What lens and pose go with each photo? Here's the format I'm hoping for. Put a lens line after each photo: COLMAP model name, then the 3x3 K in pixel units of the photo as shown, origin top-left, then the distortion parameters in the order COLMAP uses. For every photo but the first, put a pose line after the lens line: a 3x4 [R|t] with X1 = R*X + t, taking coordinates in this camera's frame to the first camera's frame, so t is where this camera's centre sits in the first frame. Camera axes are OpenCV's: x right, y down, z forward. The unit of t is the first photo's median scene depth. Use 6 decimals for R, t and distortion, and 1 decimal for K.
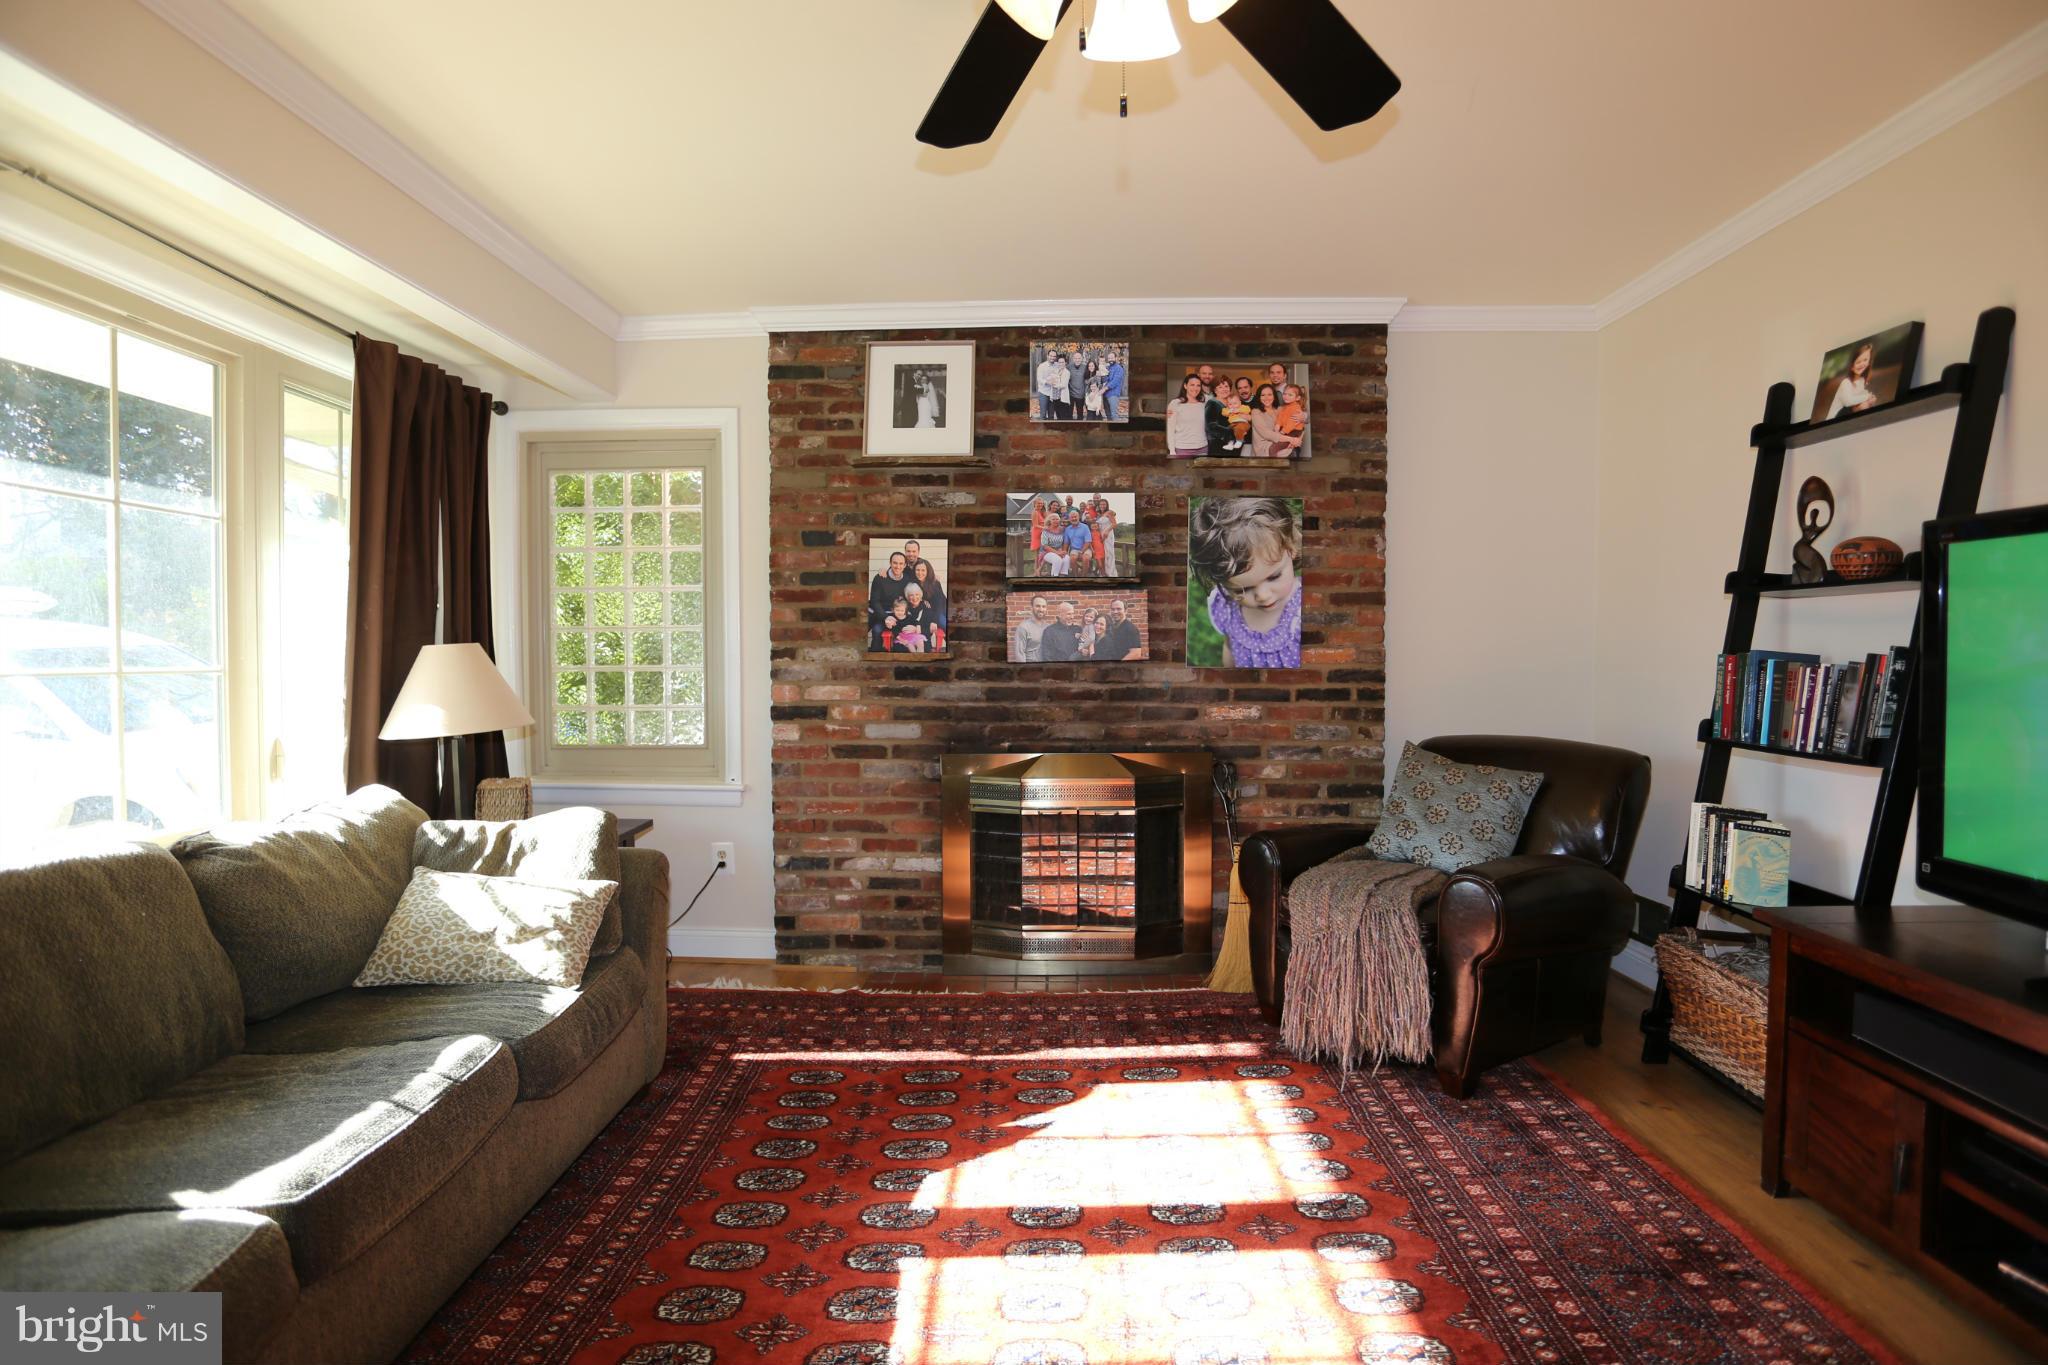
lens RADIAL K [[997.9, 0, 1031.1], [0, 997.9, 680.5], [0, 0, 1]] dist [-0.069795, 0.031139]
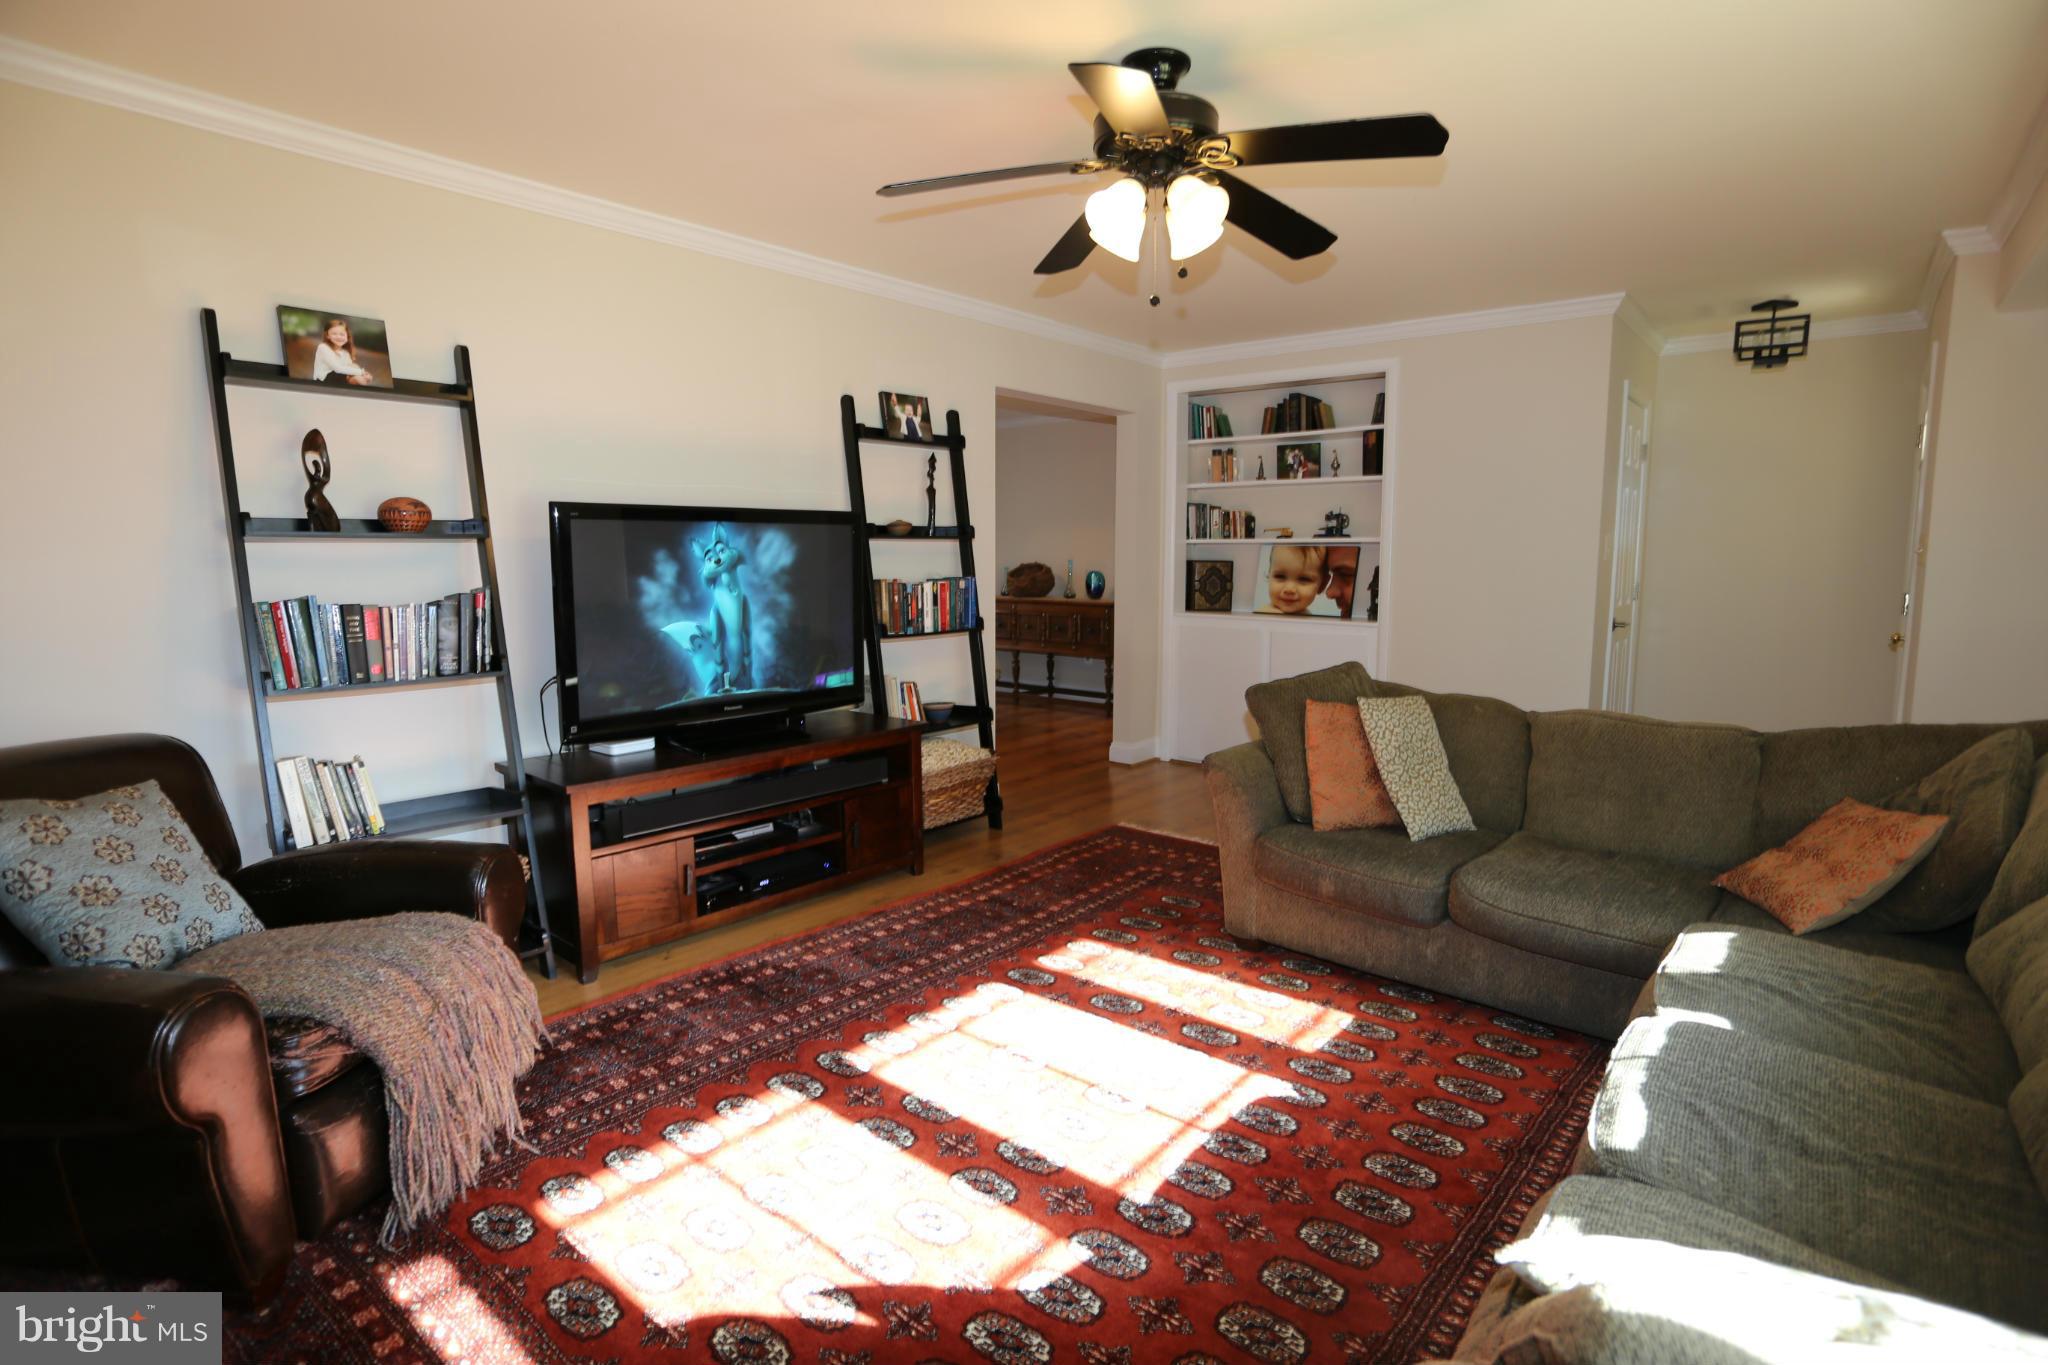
lens RADIAL K [[997.9, 0, 1031.1], [0, 997.9, 680.5], [0, 0, 1]] dist [-0.069795, 0.031139]
pose [[-0.769366, -0.081071, 0.633643, -0.515589], [0.021895, 0.987985, 0.152991, -0.088776], [-0.638433, 0.131580, -0.758347, 1.417608]]
